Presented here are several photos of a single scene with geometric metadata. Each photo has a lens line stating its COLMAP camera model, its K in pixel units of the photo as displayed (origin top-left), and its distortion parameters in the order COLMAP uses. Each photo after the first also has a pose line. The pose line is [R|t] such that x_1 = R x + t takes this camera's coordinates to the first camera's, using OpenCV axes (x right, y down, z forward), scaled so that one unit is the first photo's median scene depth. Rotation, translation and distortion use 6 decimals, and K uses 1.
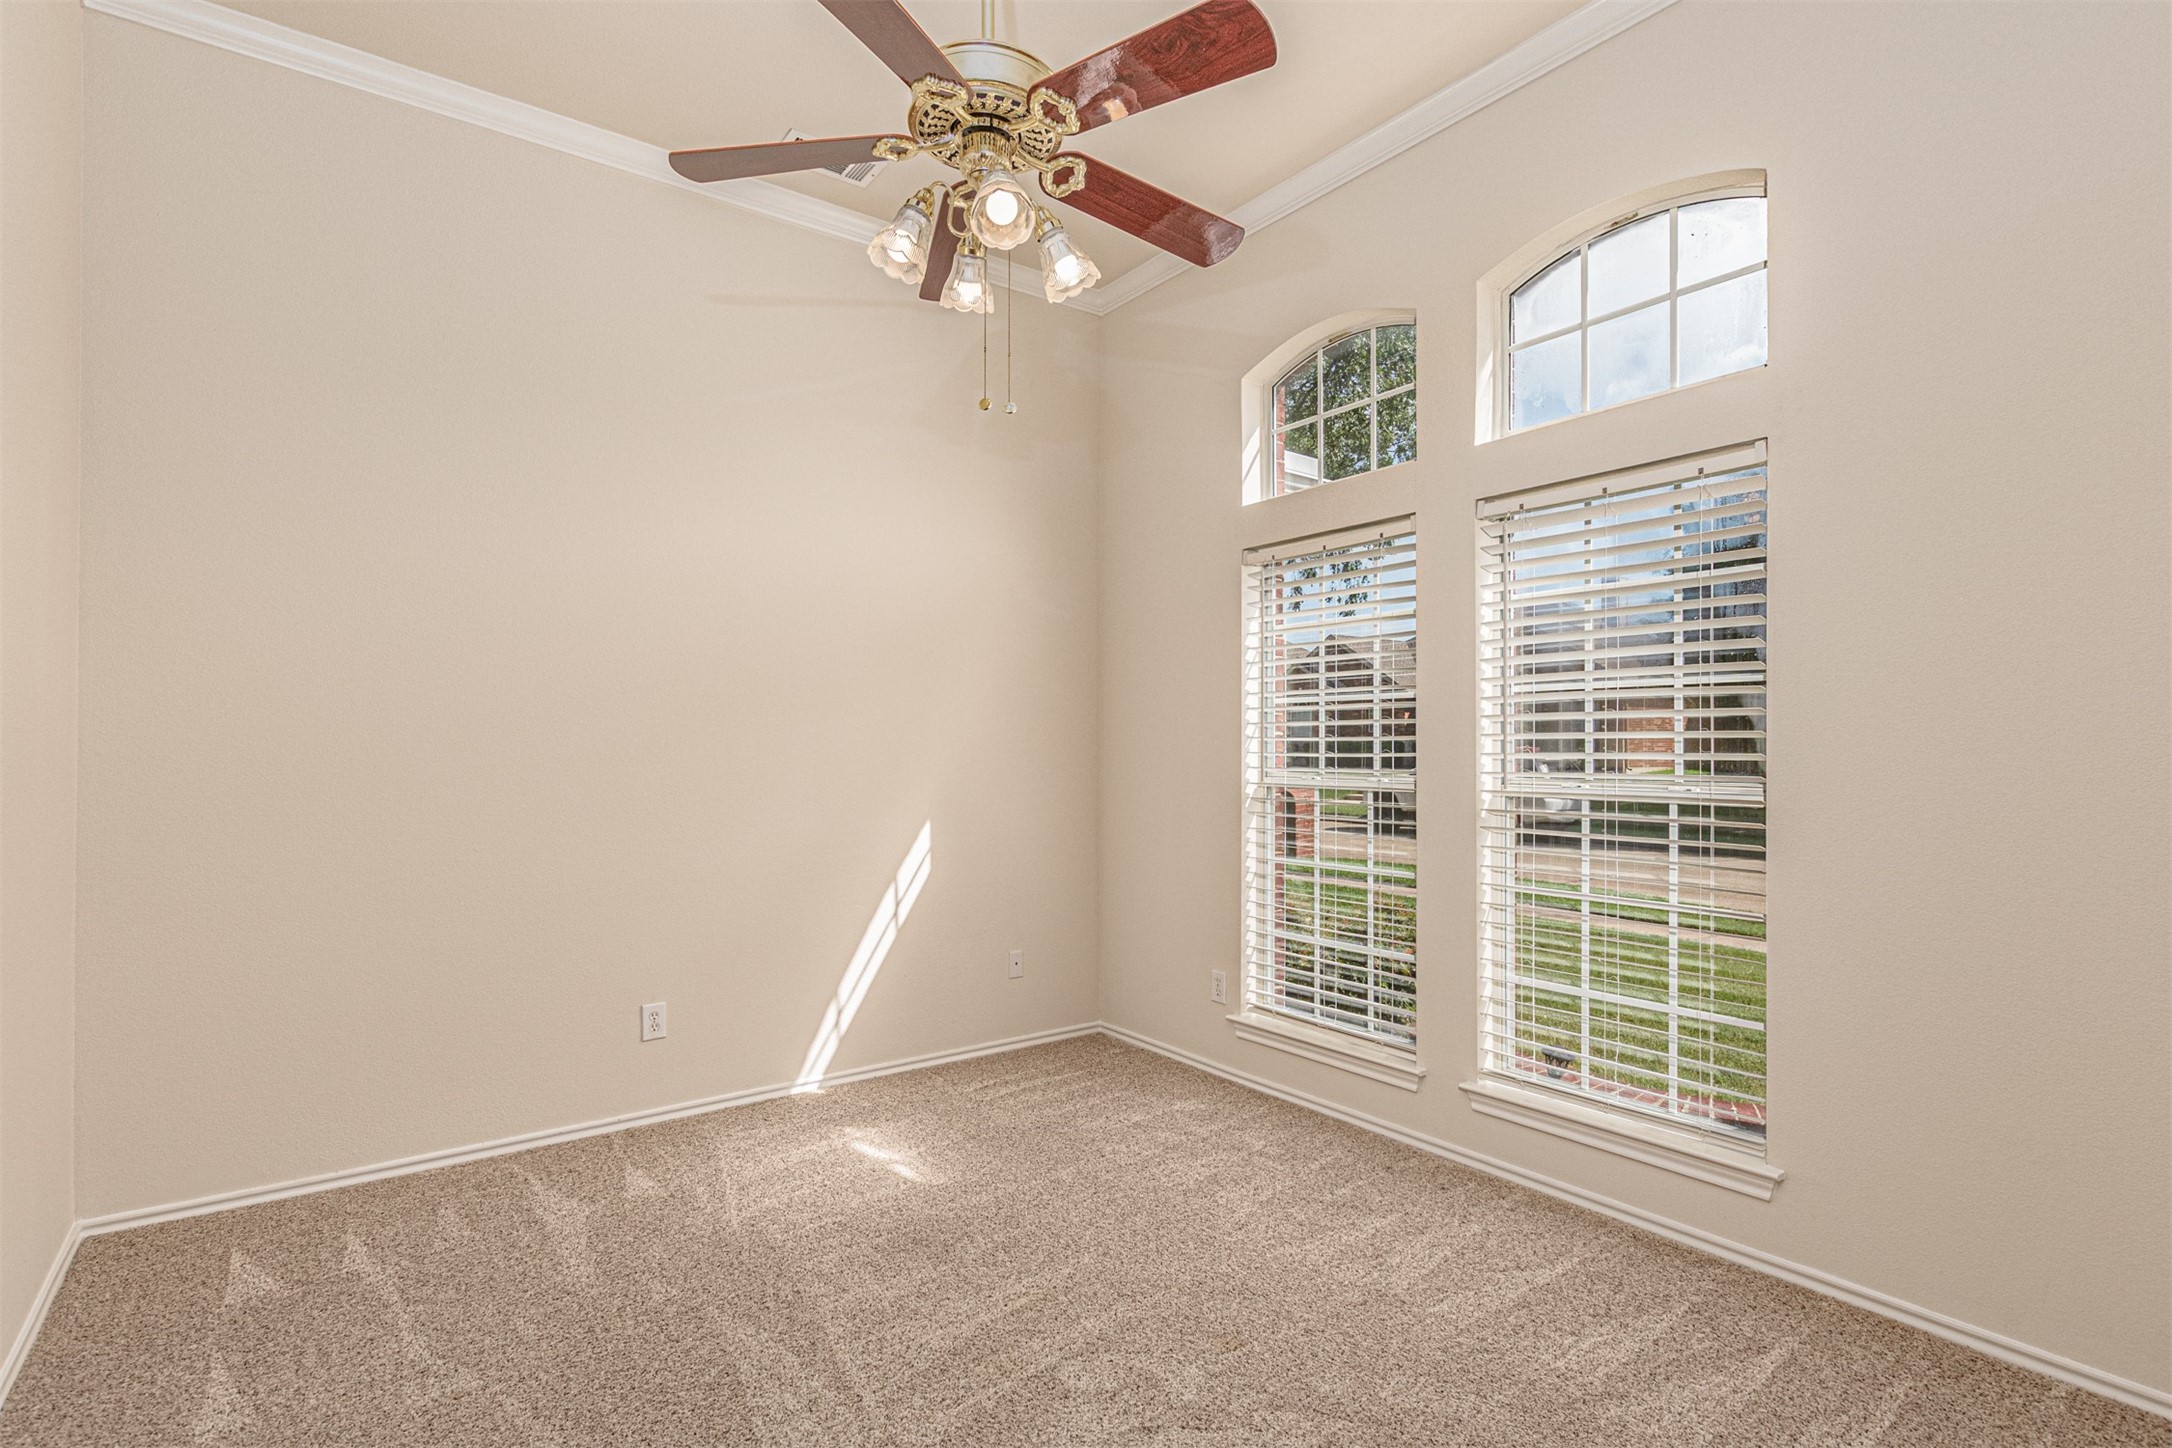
lens RADIAL K [[1046.2, 0, 1082.6], [0, 1046.2, 729.2], [0, 0, 1]] dist [-0.003870, -0.001280]
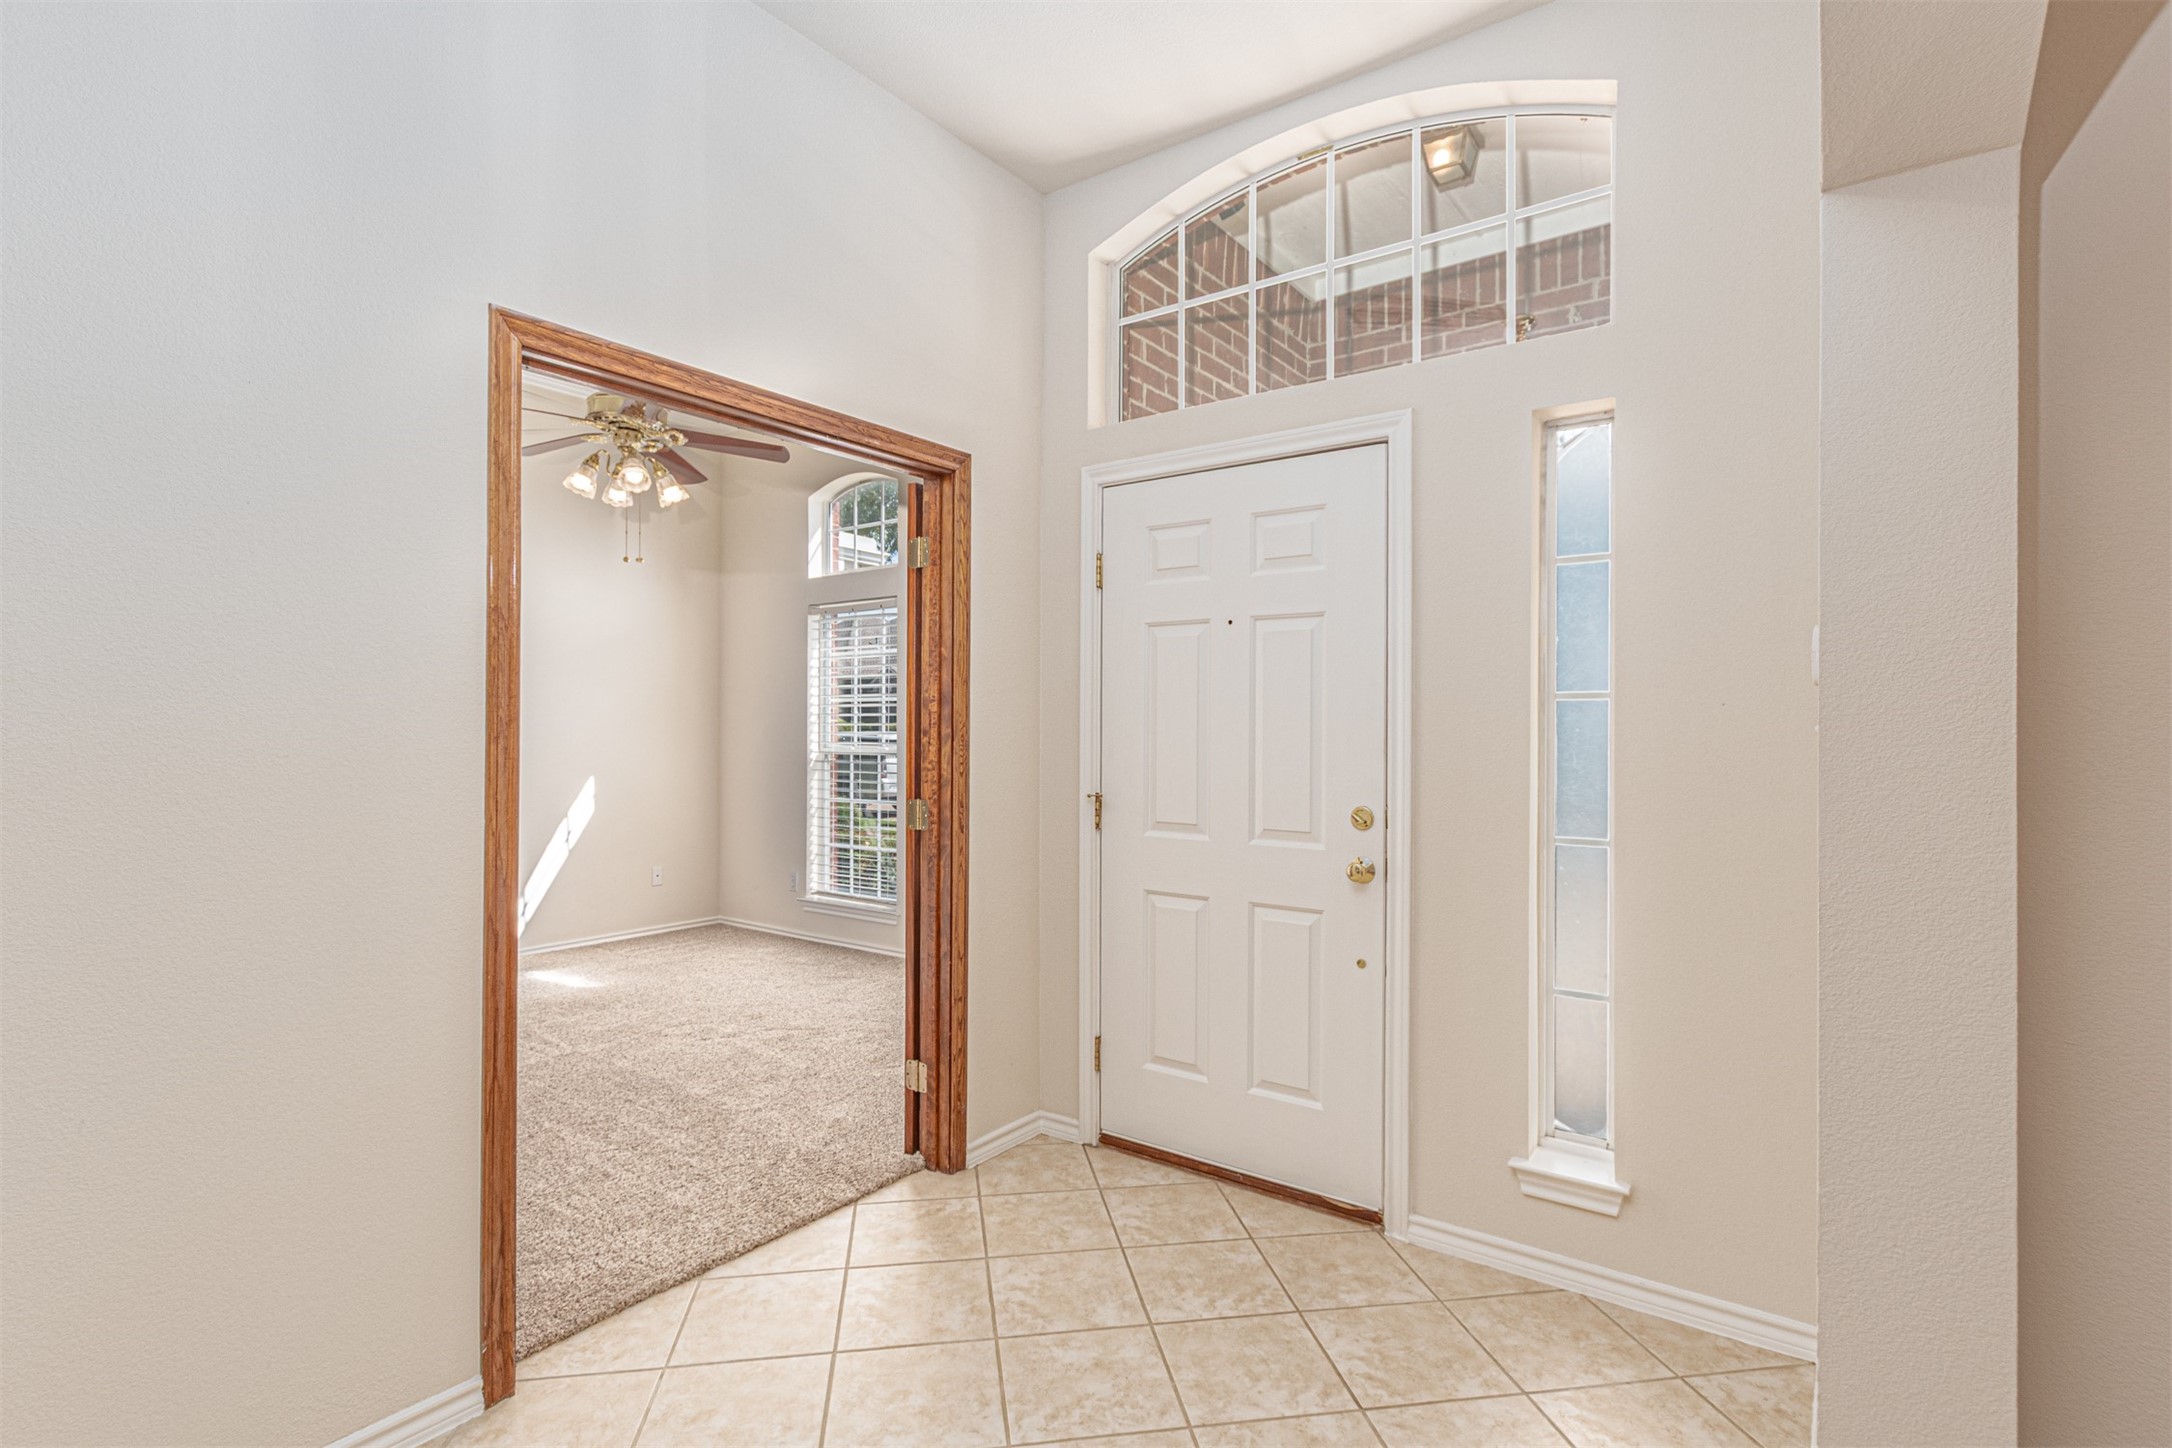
lens RADIAL K [[1046.2, 0, 1103.3], [0, 1046.2, 730.0], [0, 0, 1]] dist [-0.003870, -0.001280]
pose [[0.951067, 0.006446, 0.308916, 0.089276], [-0.012310, 0.999779, 0.017039, -0.014074], [-0.308738, -0.020008, 0.950937, -0.673937]]
